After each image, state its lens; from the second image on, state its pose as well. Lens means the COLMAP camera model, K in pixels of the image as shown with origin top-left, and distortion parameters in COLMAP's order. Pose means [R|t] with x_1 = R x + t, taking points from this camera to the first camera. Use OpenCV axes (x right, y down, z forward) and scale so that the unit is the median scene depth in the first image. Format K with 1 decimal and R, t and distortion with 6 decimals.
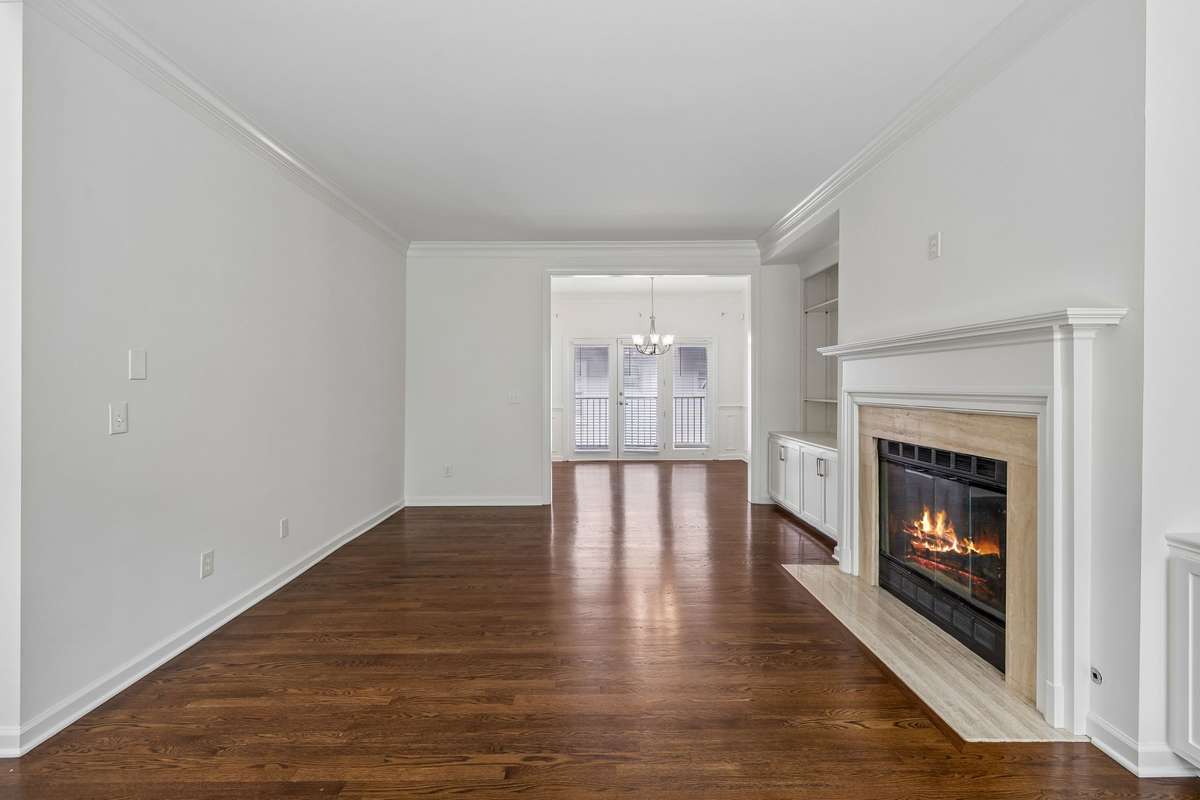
lens RADIAL K [[539.5, 0, 594.8], [0, 539.5, 383.8], [0, 0, 1]] dist [0.000405, -0.000008]
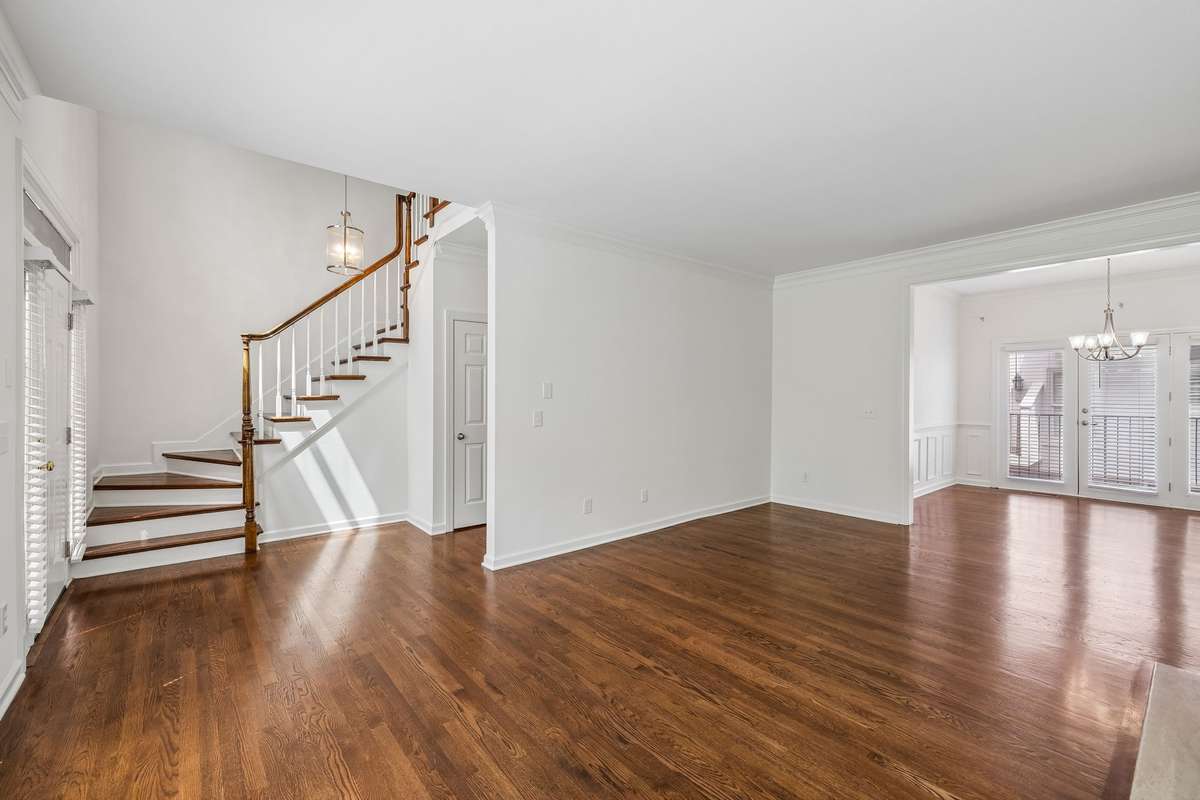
lens RADIAL K [[502.1, 0, 598.1], [0, 502.1, 395.5], [0, 0, 1]] dist [0.002775, 0.000326]
pose [[0.634702, 0.004615, -0.772743, 0.552088], [-0.000111, 0.999983, 0.005881, -0.025686], [0.772757, -0.003647, 0.634692, 0.021921]]
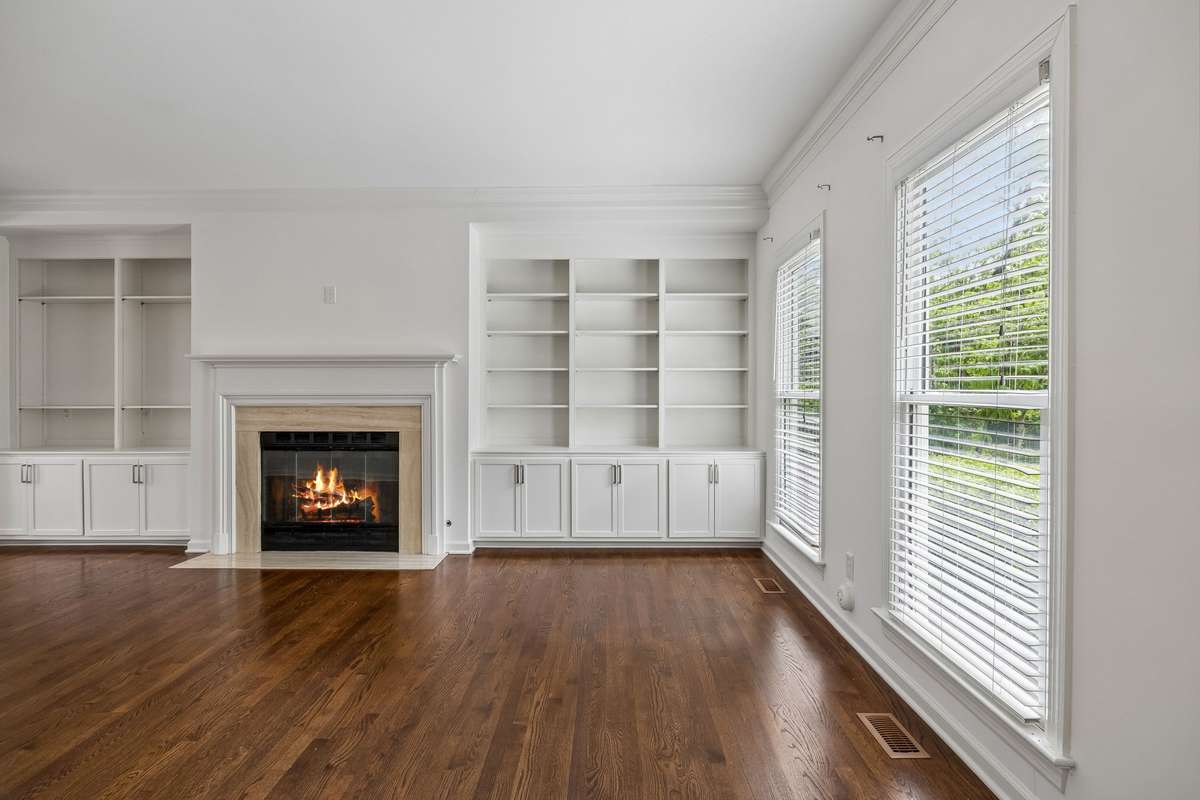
lens RADIAL K [[631.0, 0, 598.5], [0, 631.0, 391.1], [0, 0, 1]] dist [0.000740, -0.000183]
pose [[0.019615, 0.001656, 0.999806, -1.141641], [-0.003201, 0.999994, -0.001593, 0.008233], [-0.999802, -0.003169, 0.019620, 0.249702]]
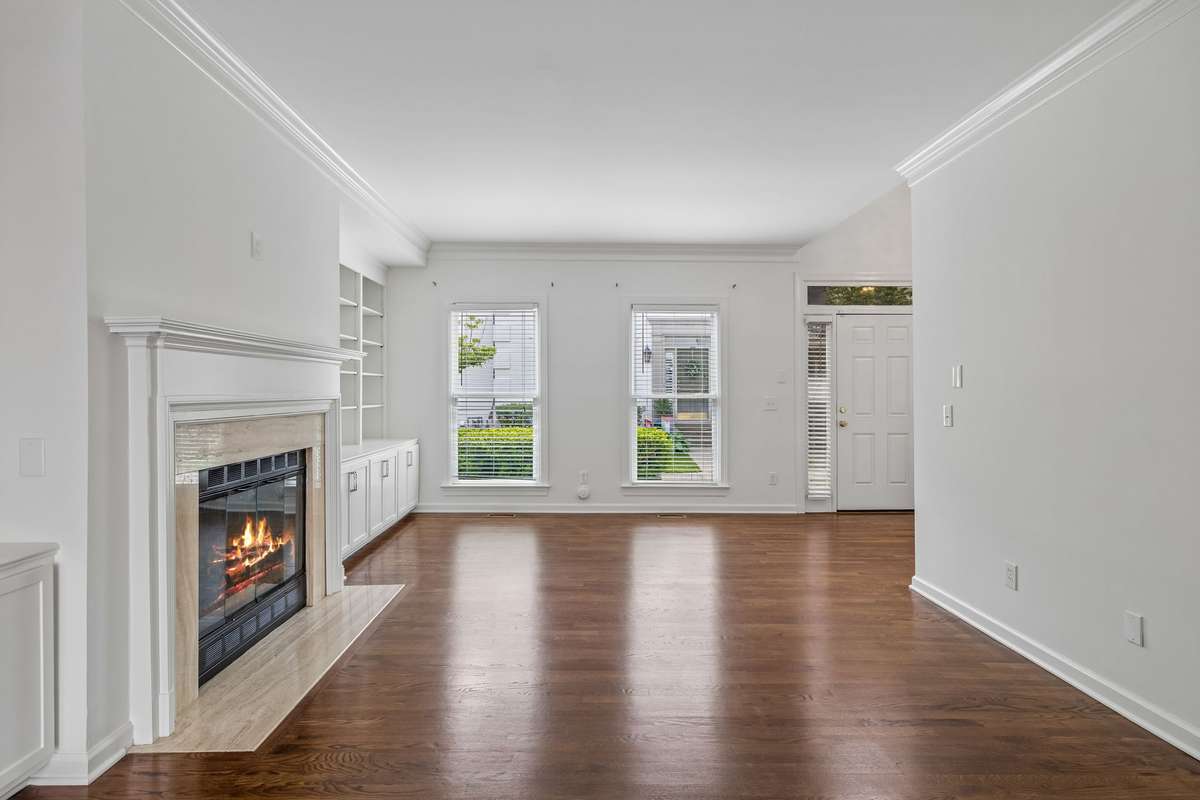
lens RADIAL K [[608.6, 0, 597.0], [0, 608.6, 392.4], [0, 0, 1]] dist [0.001580, 0.000249]
pose [[-0.999785, -0.000012, -0.020730, 0.053538], [0.000016, 0.999999, -0.001337, 0.004632], [0.020730, -0.001337, -0.999784, 2.188368]]
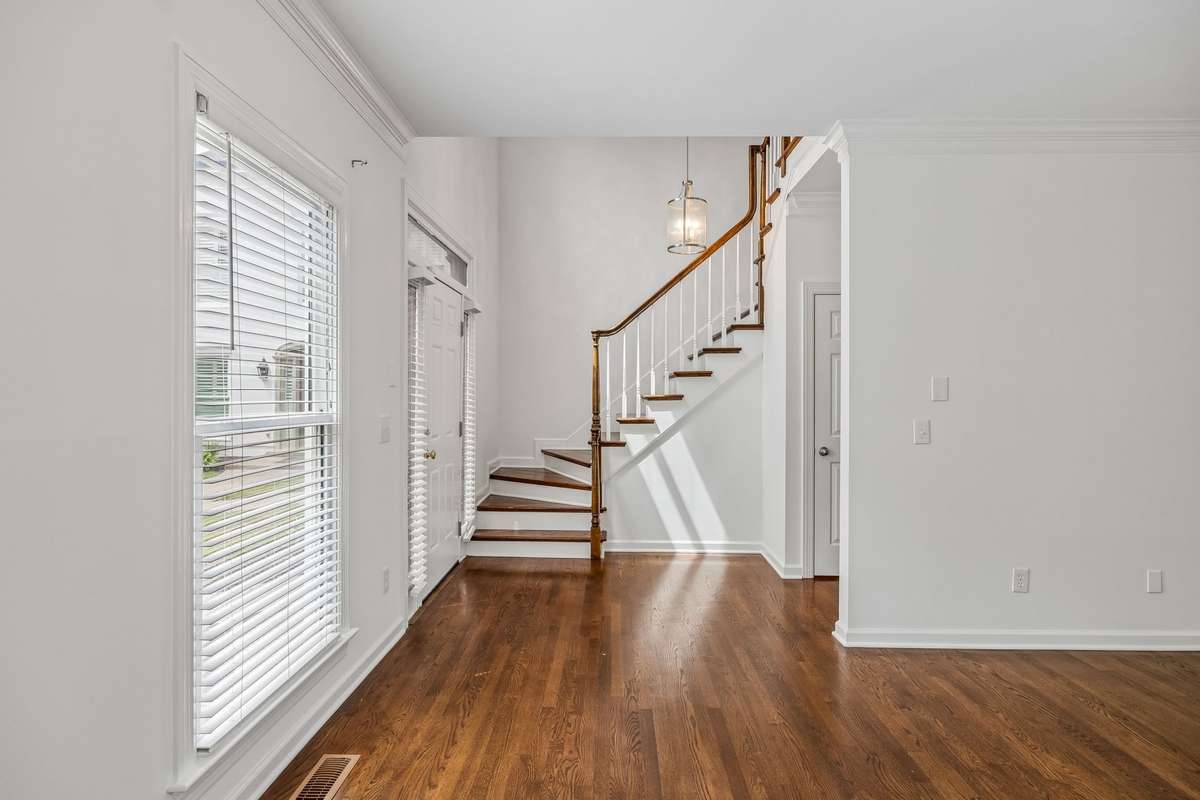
lens RADIAL K [[631.0, 0, 598.5], [0, 631.0, 391.1], [0, 0, 1]] dist [0.000740, -0.000183]
pose [[-0.024588, -0.000177, -0.999698, 0.527477], [-0.001603, 0.999999, -0.000138, -0.026682], [0.999696, 0.001599, -0.024588, 0.237476]]
